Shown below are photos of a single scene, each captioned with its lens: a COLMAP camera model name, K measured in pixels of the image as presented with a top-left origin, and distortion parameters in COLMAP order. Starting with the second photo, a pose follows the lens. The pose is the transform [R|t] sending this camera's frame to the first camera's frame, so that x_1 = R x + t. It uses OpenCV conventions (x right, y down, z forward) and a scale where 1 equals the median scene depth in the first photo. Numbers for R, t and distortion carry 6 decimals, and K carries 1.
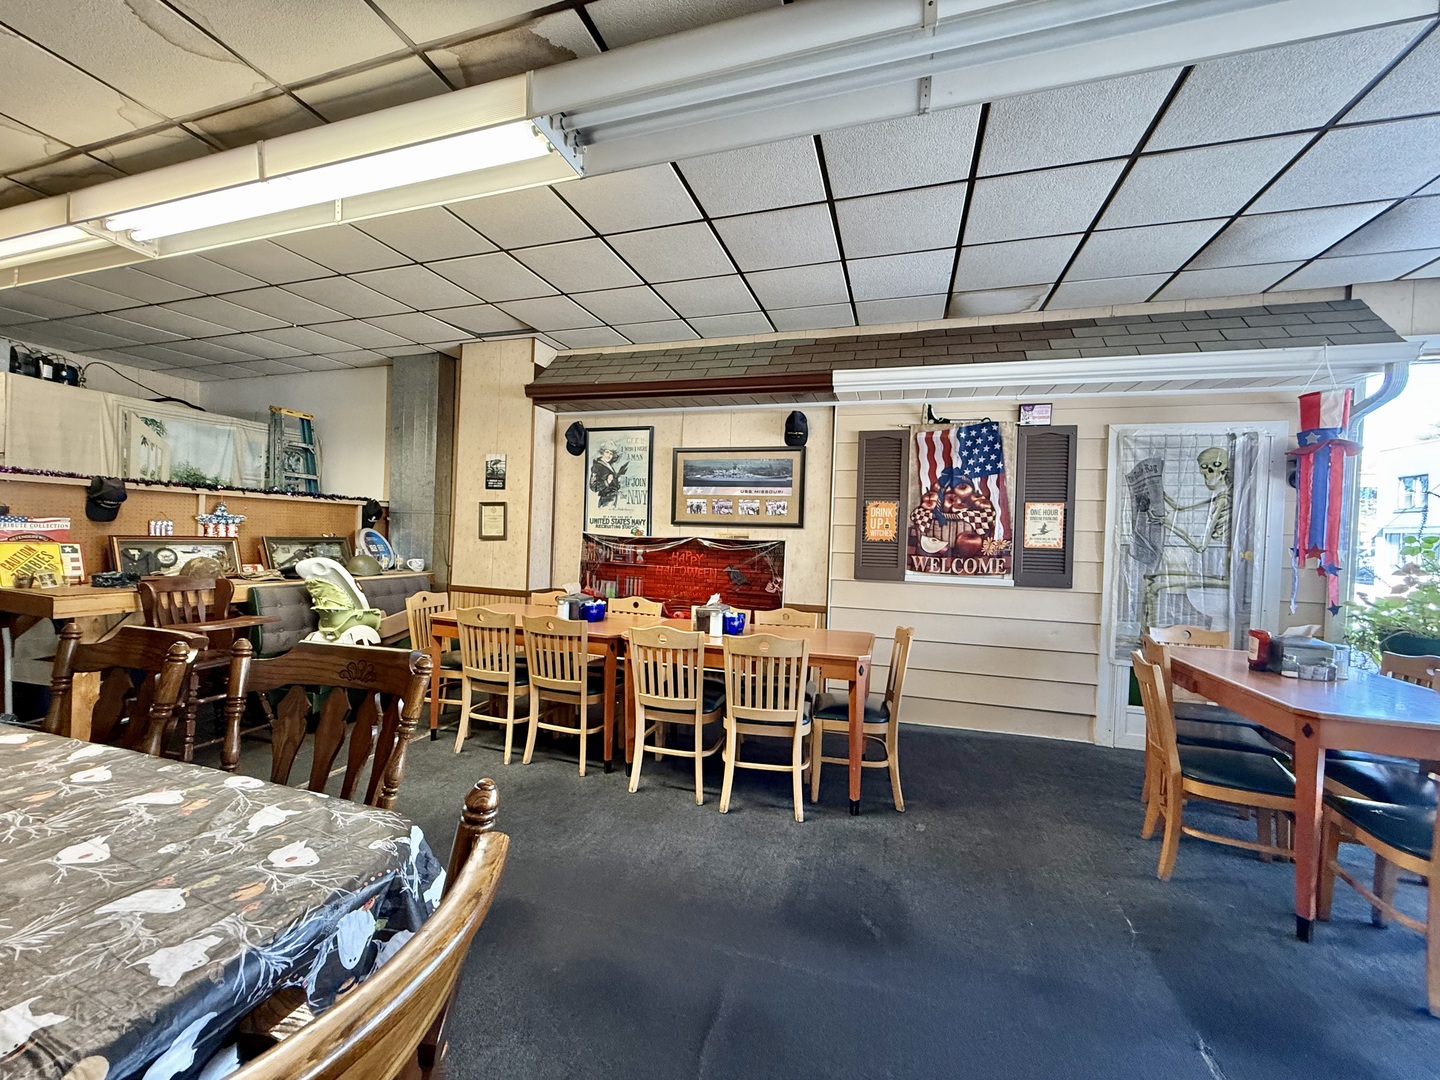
lens RADIAL K [[575.0, 0, 719.9], [0, 575.0, 541.4], [0, 0, 1]] dist [0.000520, -0.000002]
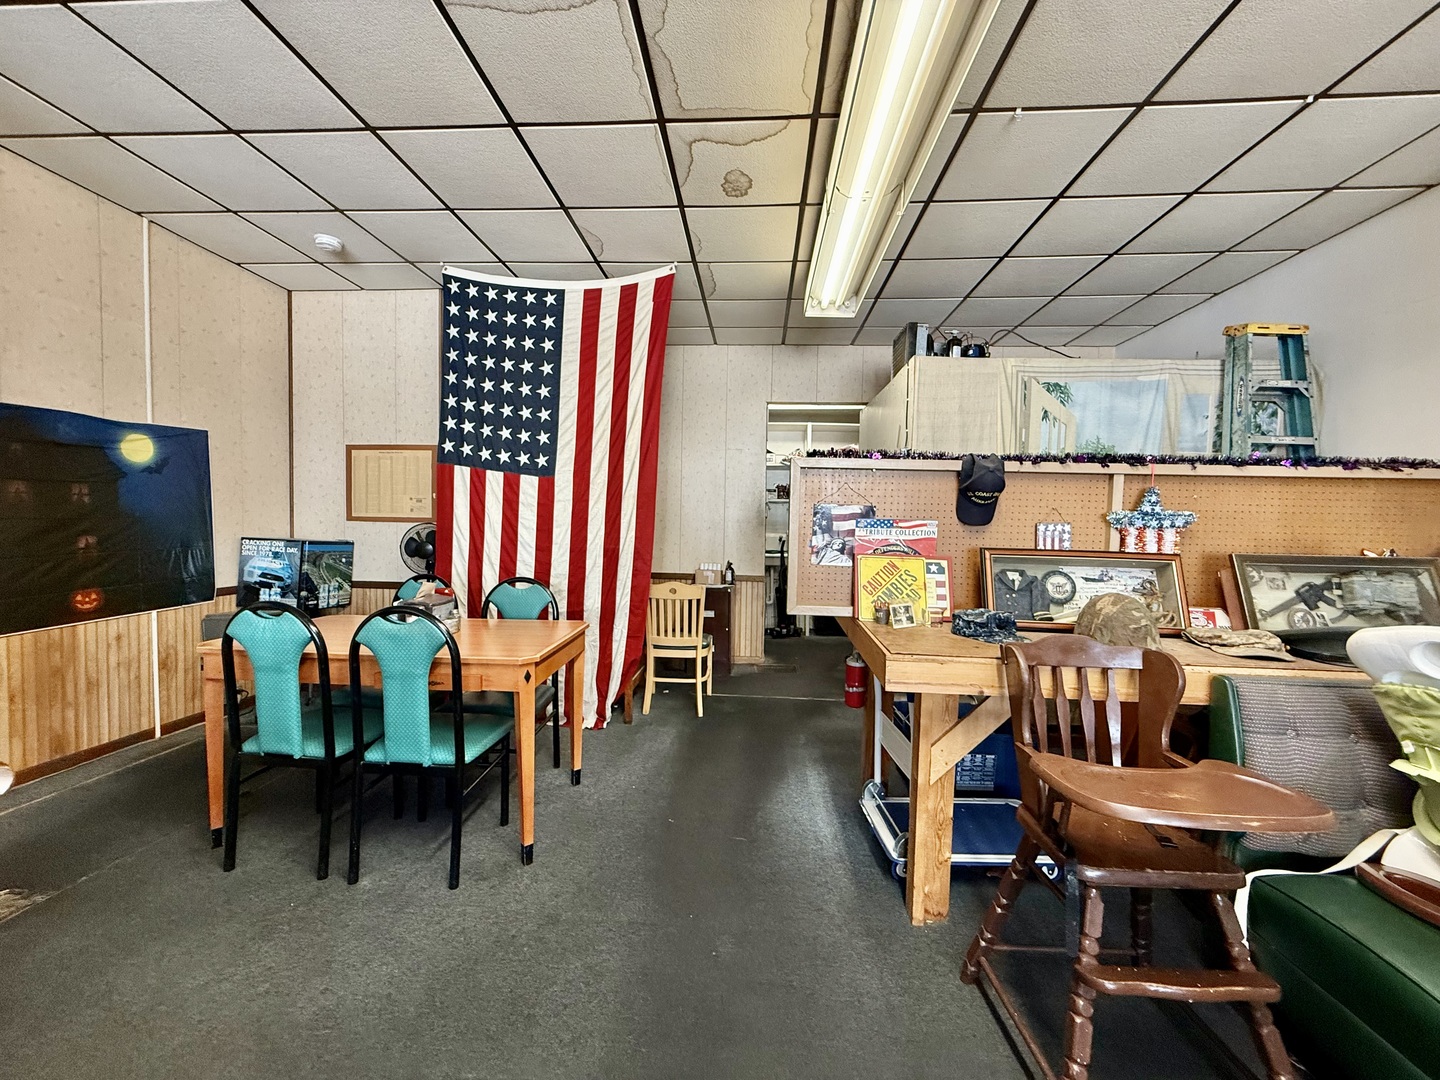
lens RADIAL K [[575.0, 0, 714.6], [0, 575.0, 542.4], [0, 0, 1]] dist [0.000520, -0.000002]
pose [[0.233119, 0.010812, -0.972388, -0.461811], [-0.023390, 0.999711, 0.005508, -0.011445], [0.972167, 0.021460, 0.233305, 0.505709]]
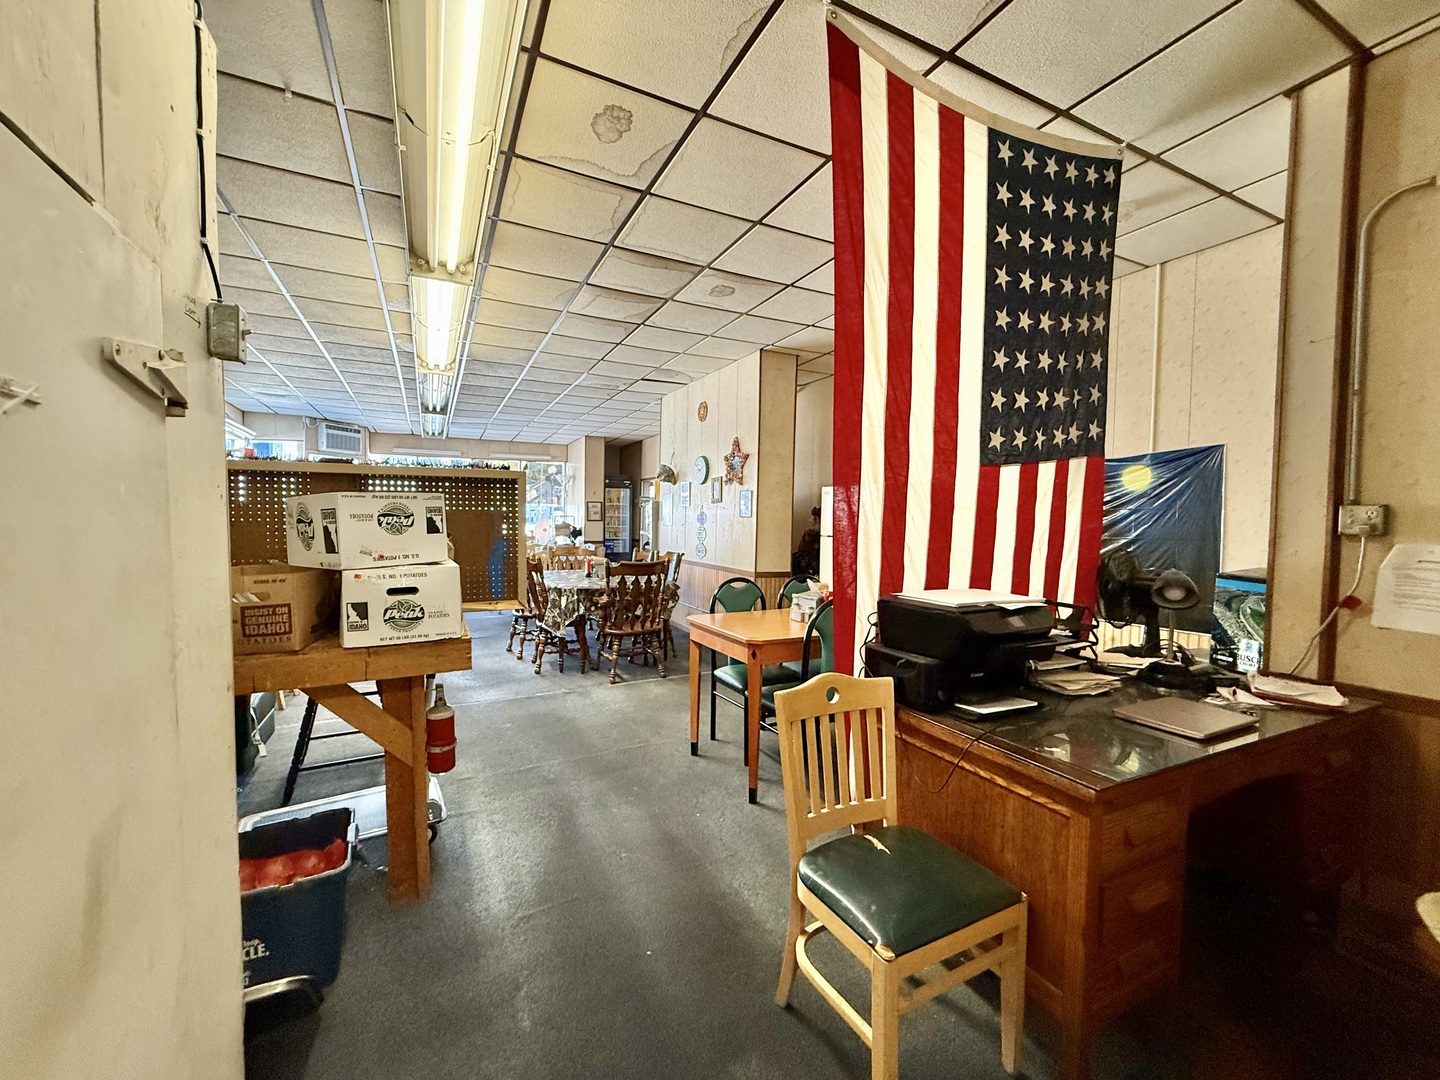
lens RADIAL K [[575.0, 0, 712.7], [0, 575.0, 537.5], [0, 0, 1]] dist [0.000520, -0.000002]
pose [[-0.694236, -0.062125, 0.717061, -1.354087], [-0.024898, 0.997745, 0.062337, -0.052660], [-0.719317, 0.025423, -0.694217, 0.895138]]
